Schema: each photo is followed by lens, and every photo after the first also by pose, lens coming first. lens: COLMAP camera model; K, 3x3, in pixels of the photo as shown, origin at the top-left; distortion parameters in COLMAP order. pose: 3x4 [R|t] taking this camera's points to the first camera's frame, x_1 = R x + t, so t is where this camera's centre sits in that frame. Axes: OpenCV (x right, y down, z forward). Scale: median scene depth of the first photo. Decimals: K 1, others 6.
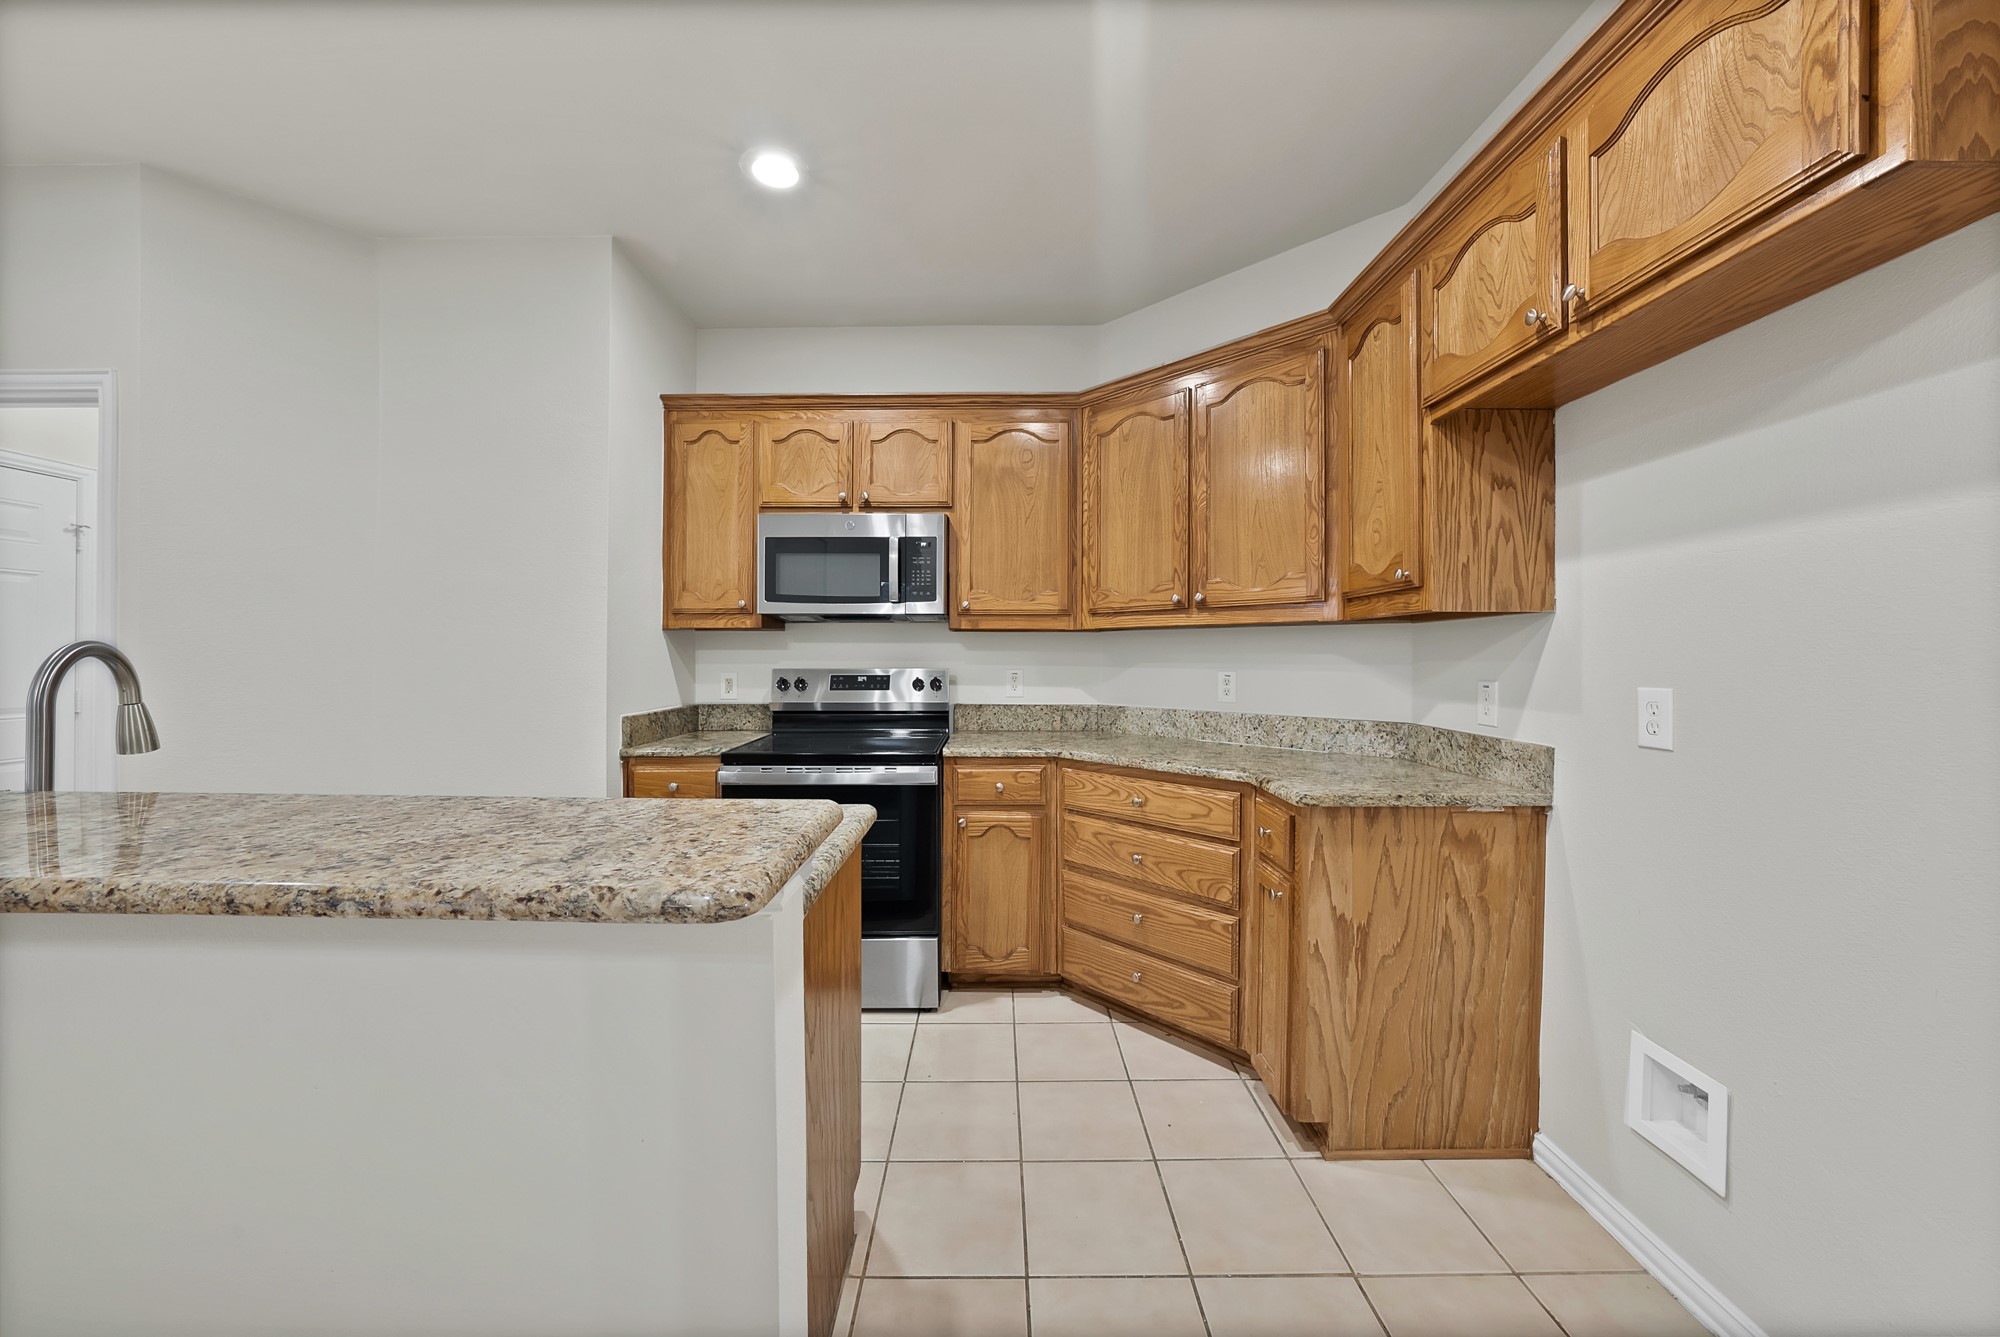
lens RADIAL K [[716.3, 0, 993.4], [0, 716.3, 658.5], [0, 0, 1]] dist [-0.025823, 0.004527]
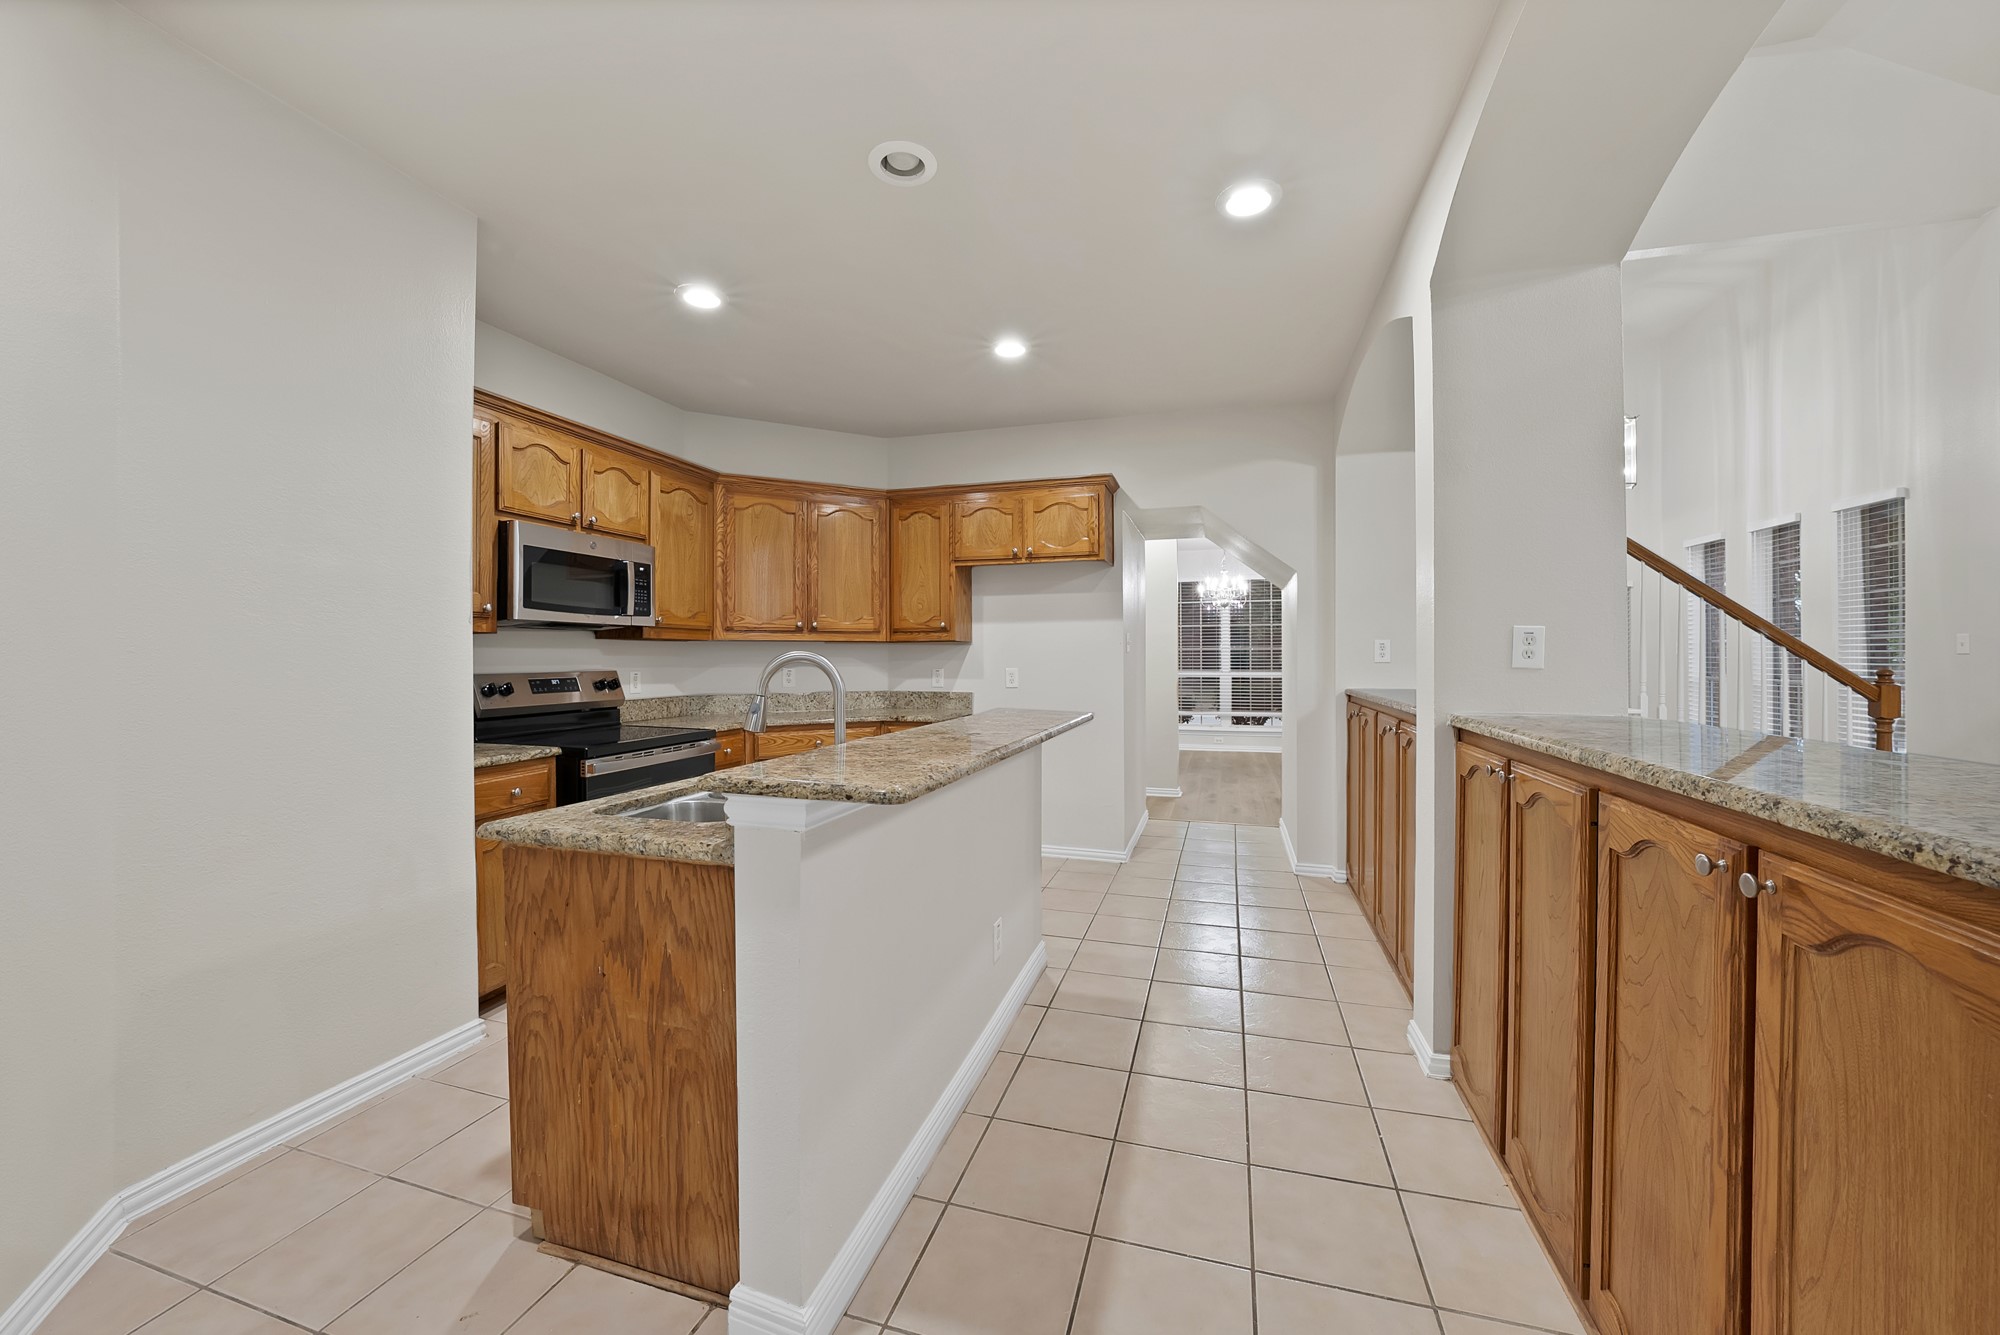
lens RADIAL K [[716.3, 0, 990.5], [0, 716.3, 655.9], [0, 0, 1]] dist [-0.025823, 0.004527]
pose [[0.306040, -0.000952, 0.952018, -1.172747], [0.007300, 0.999972, -0.001347, -0.005244], [-0.951991, 0.007362, 0.306039, 0.064229]]
